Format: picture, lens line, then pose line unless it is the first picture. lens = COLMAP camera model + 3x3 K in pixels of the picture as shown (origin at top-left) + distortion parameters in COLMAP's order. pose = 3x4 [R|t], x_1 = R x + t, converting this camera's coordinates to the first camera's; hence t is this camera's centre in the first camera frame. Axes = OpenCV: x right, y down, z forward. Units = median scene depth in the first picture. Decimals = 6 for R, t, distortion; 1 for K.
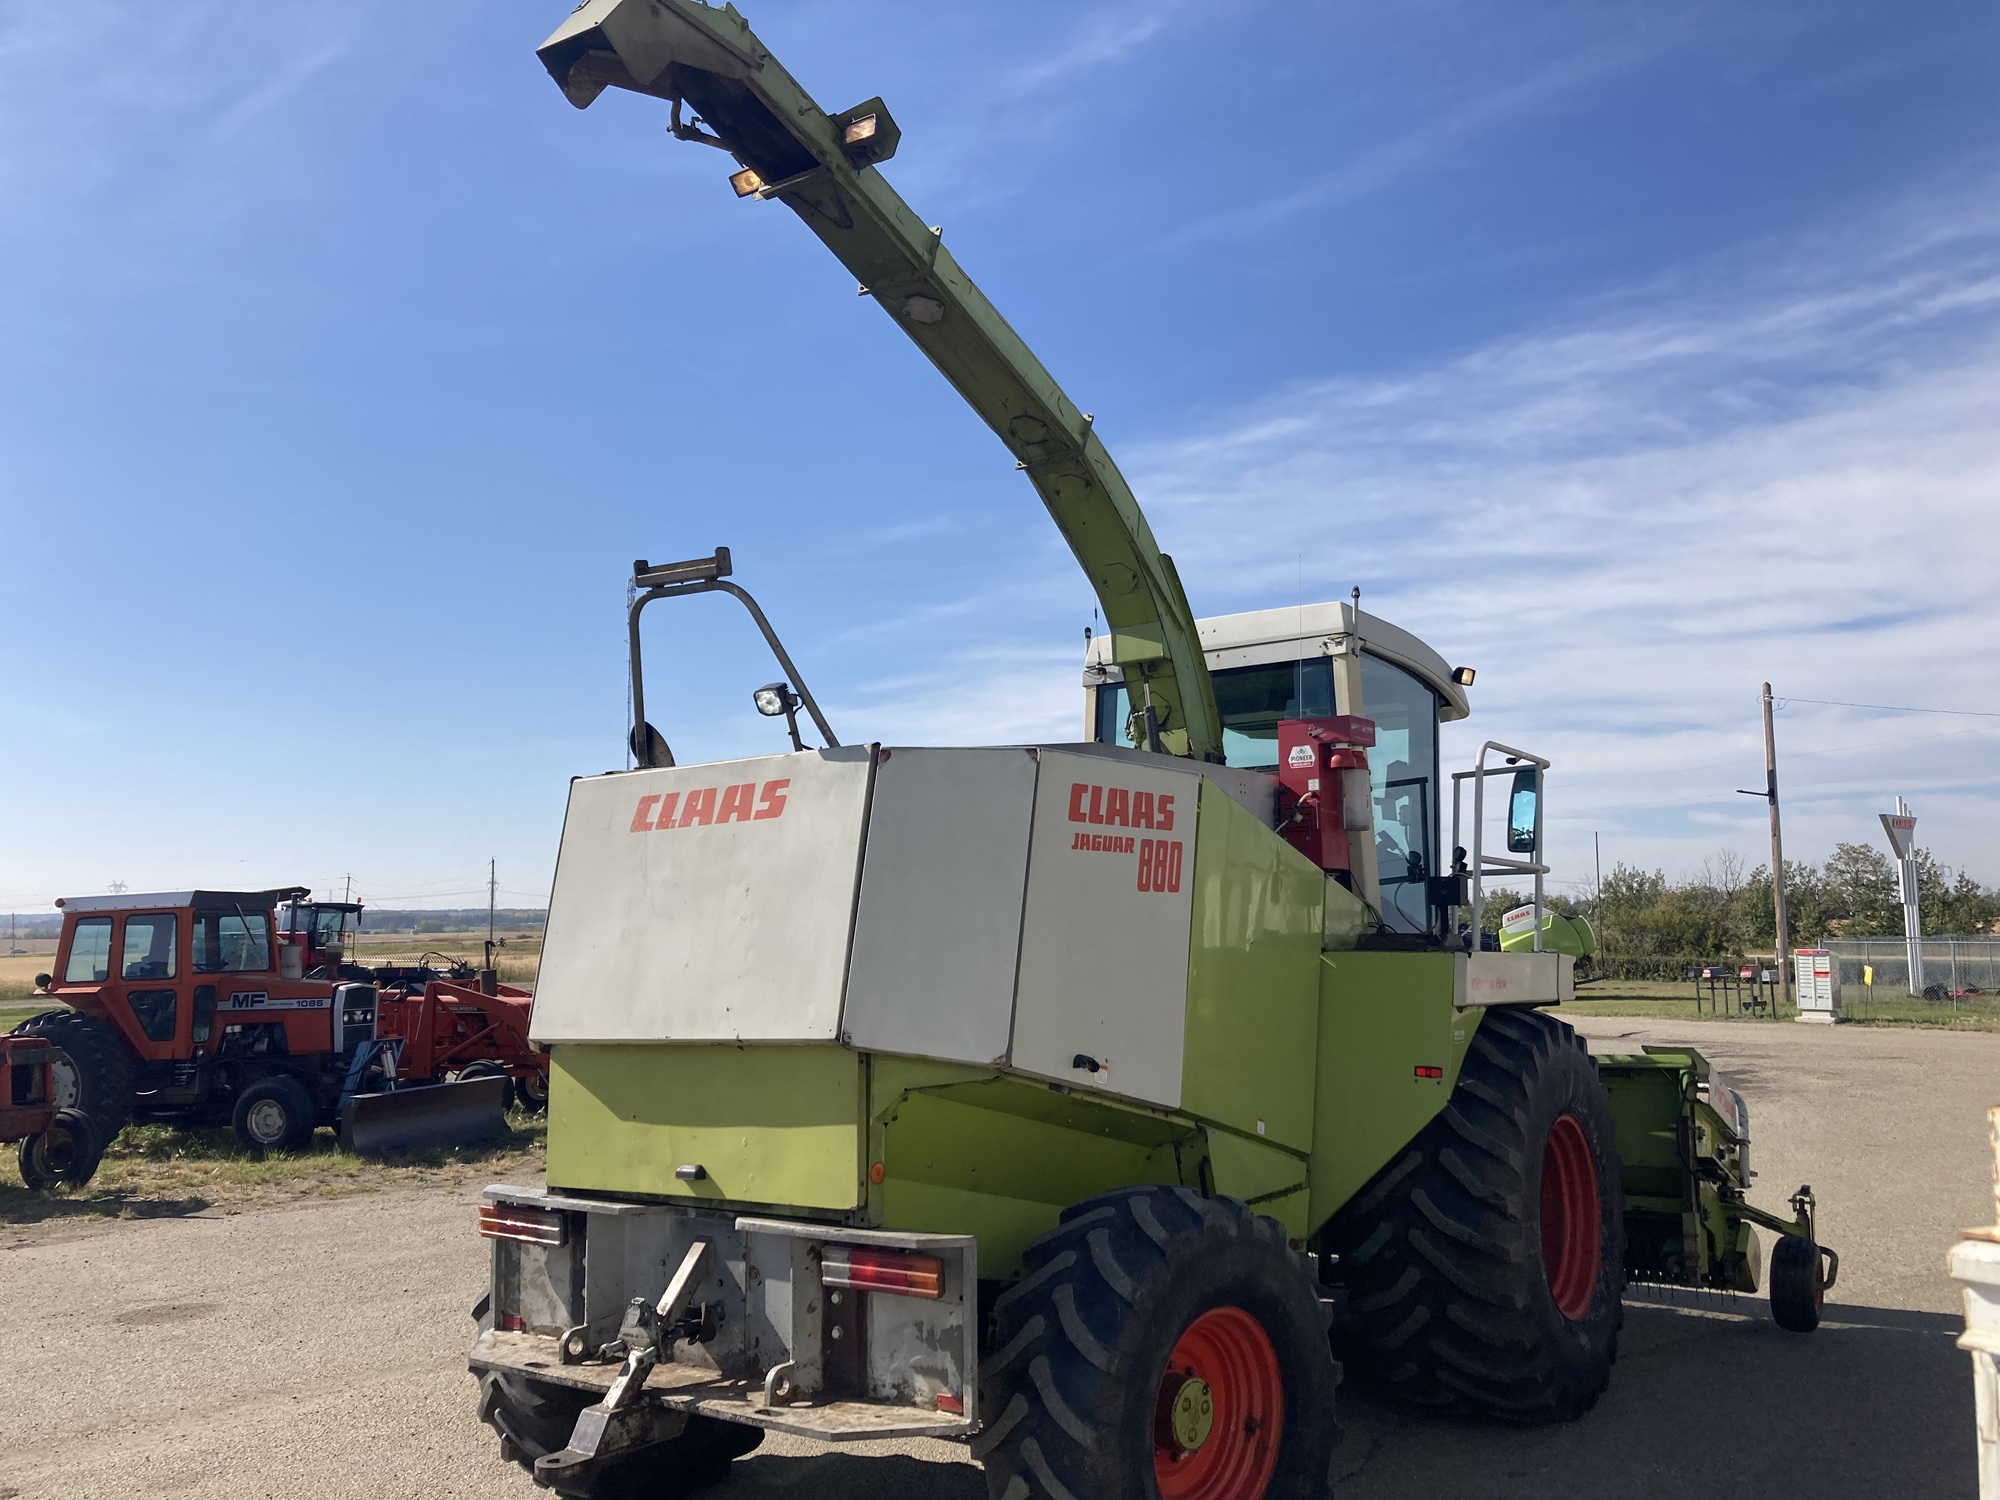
lens RADIAL K [[1645.1, 0, 997.9], [0, 1645.1, 789.2], [0, 0, 1]] dist [0.058929, -0.071802]
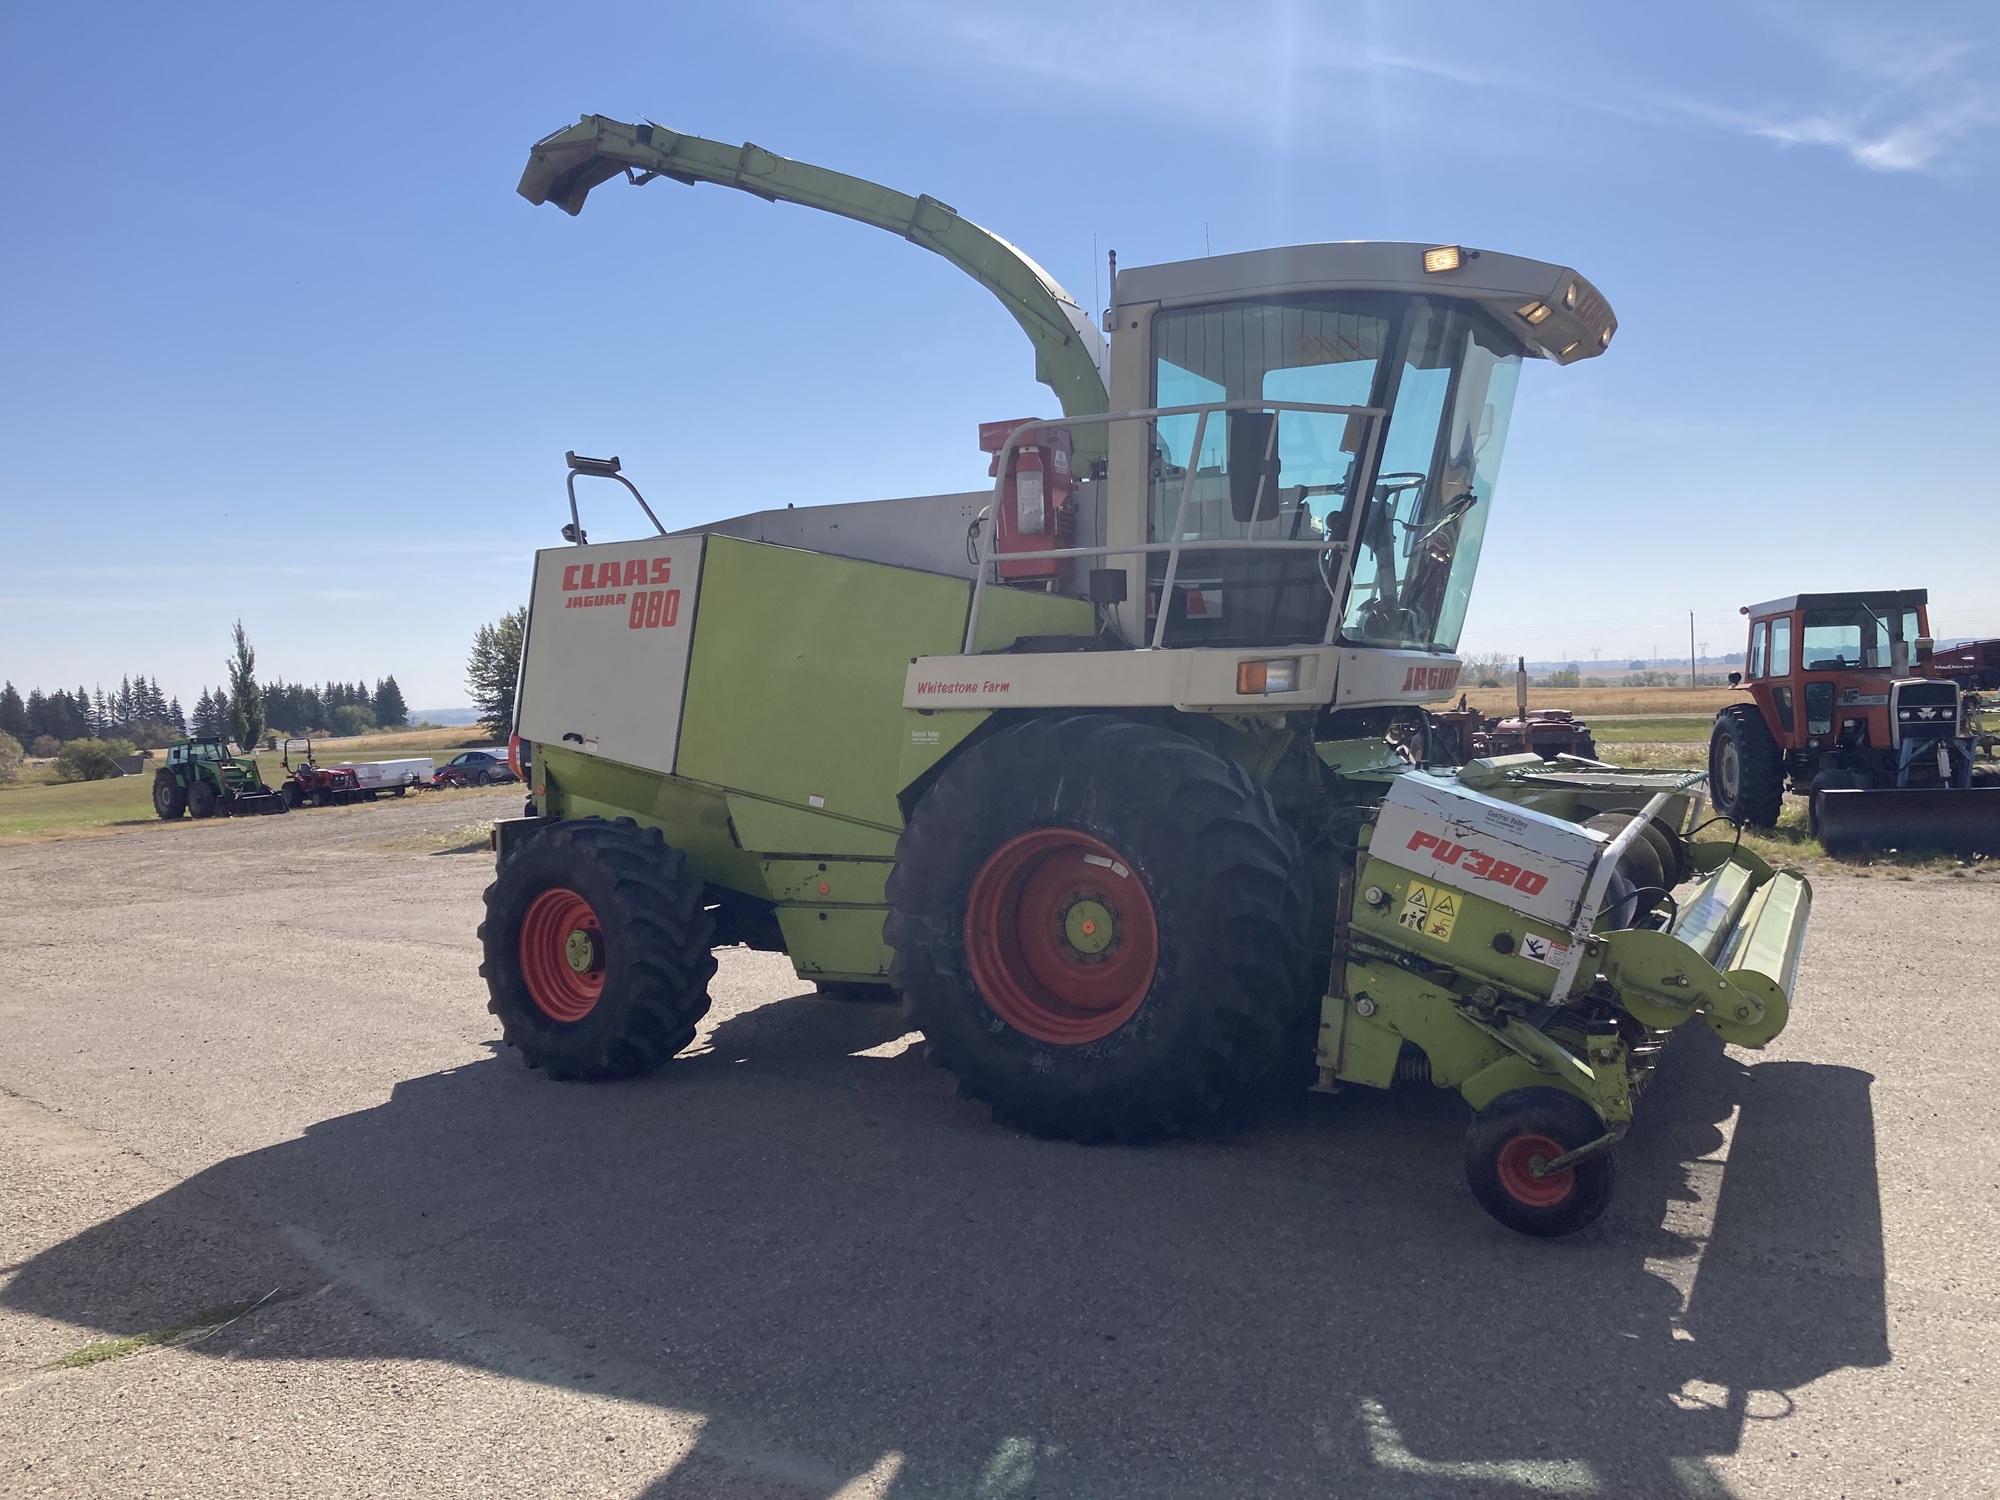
lens RADIAL K [[1645.1, 0, 997.9], [0, 1645.1, 789.2], [0, 0, 1]] dist [0.058929, -0.071802]
pose [[0.127046, 0.059335, -0.990121, 1.314241], [0.123071, 0.989553, 0.075092, 0.109242], [0.984232, -0.131395, 0.118416, 0.914864]]
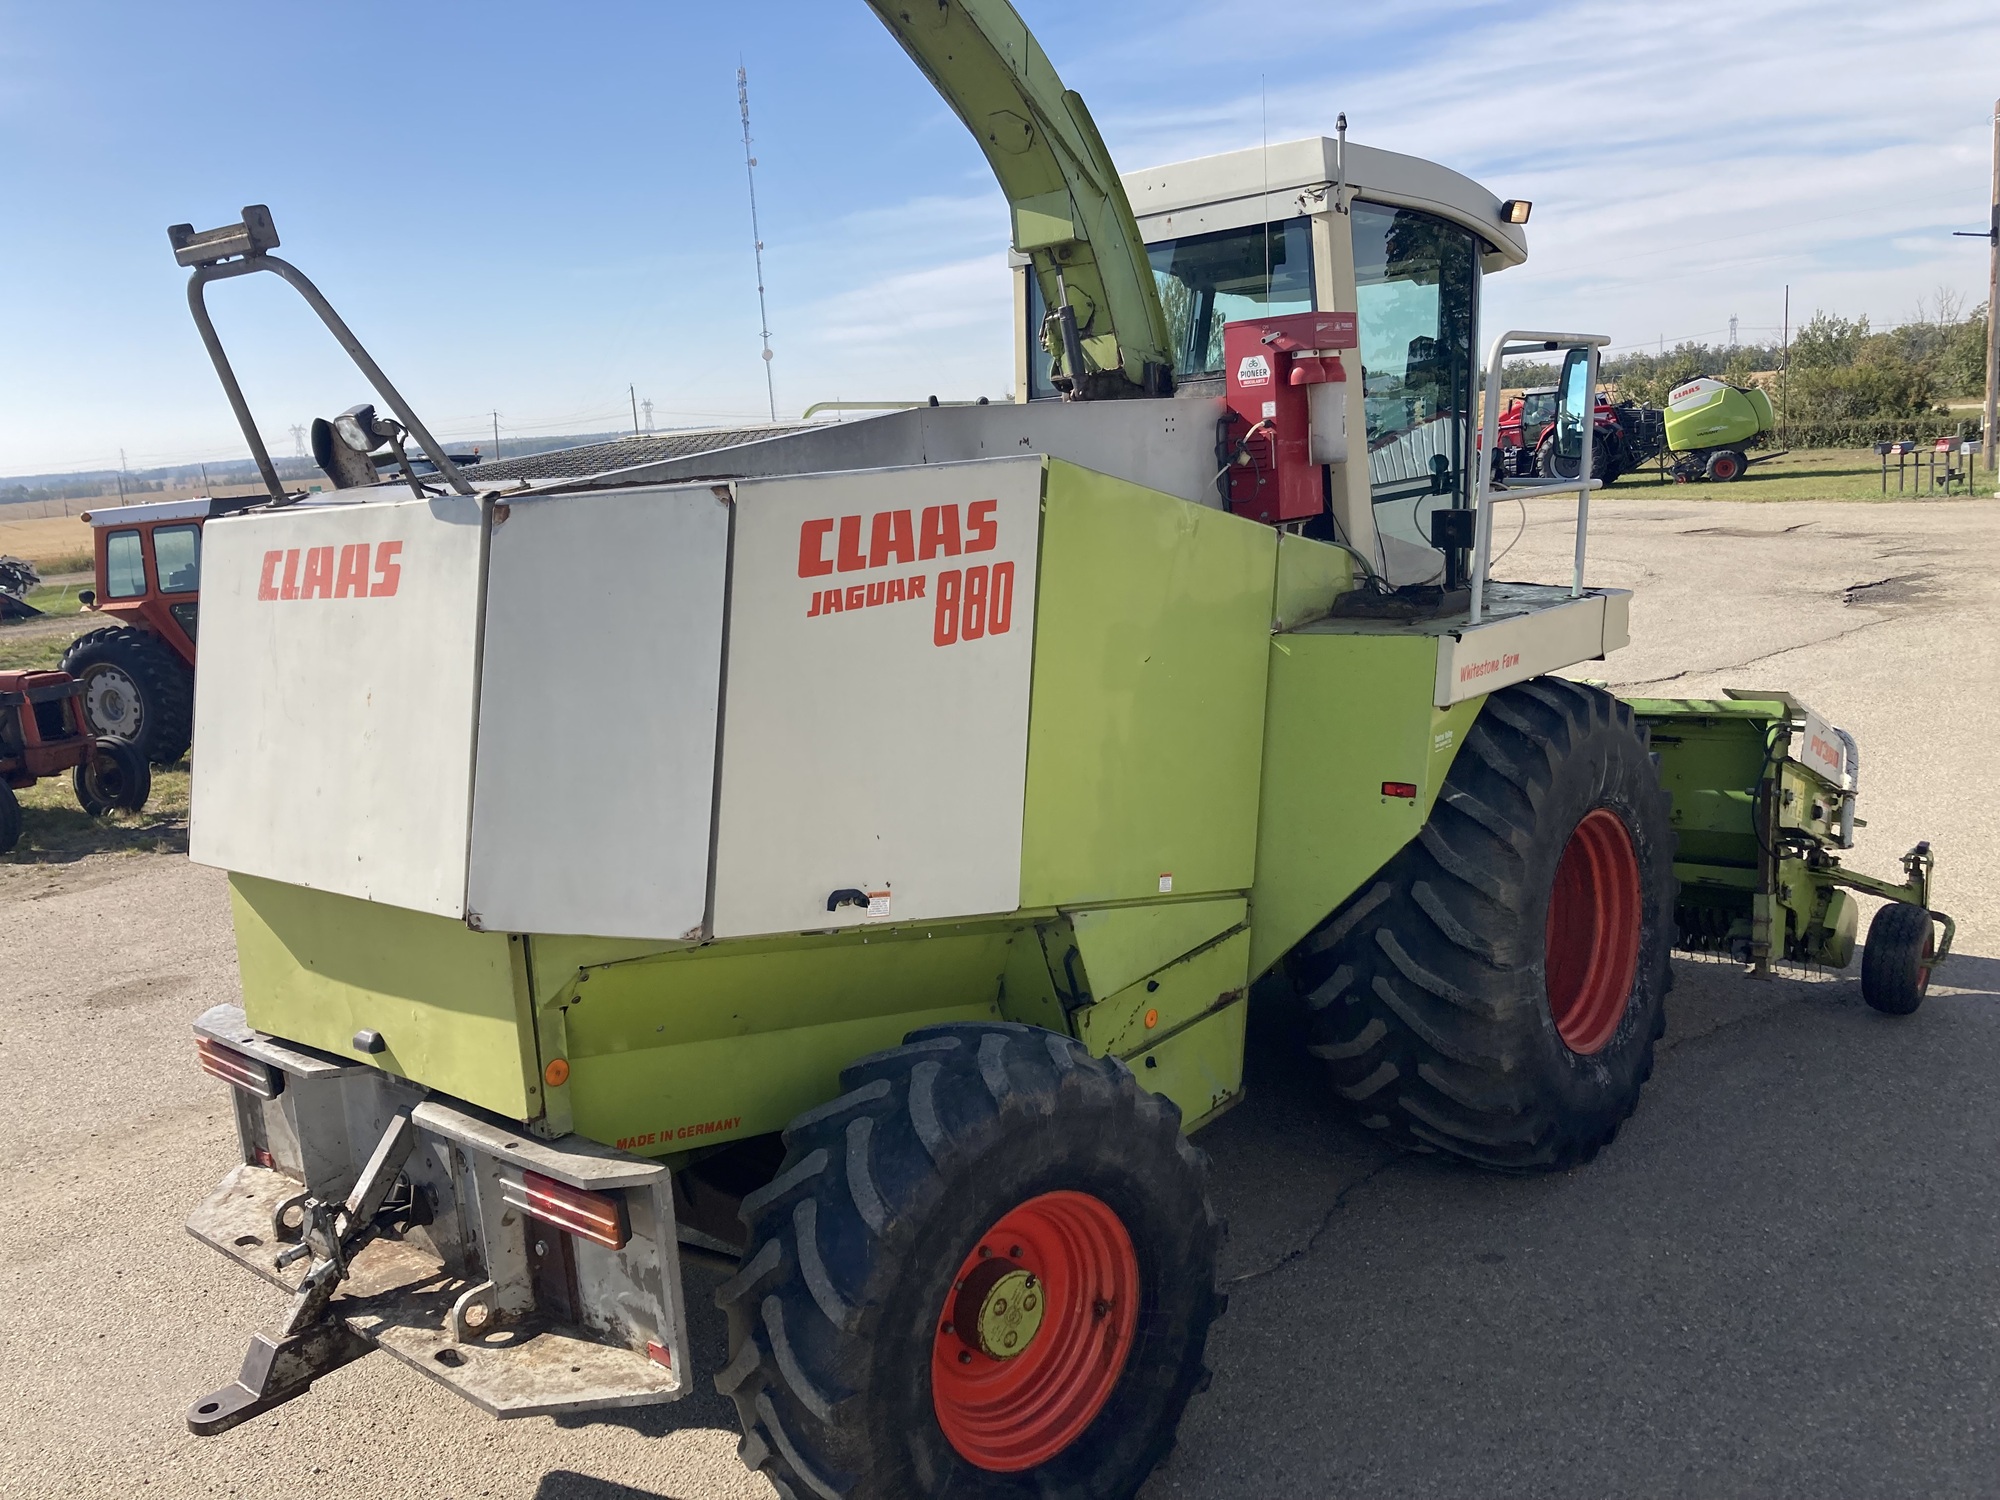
lens RADIAL K [[1609.4, 0, 969.5], [0, 1609.4, 758.2], [0, 0, 1]] dist [0.097158, -0.153142]
pose [[0.991589, -0.036145, -0.124274, 0.151630], [0.070334, 0.956540, 0.282991, -0.074643], [0.108645, -0.289351, 0.951037, 0.245837]]
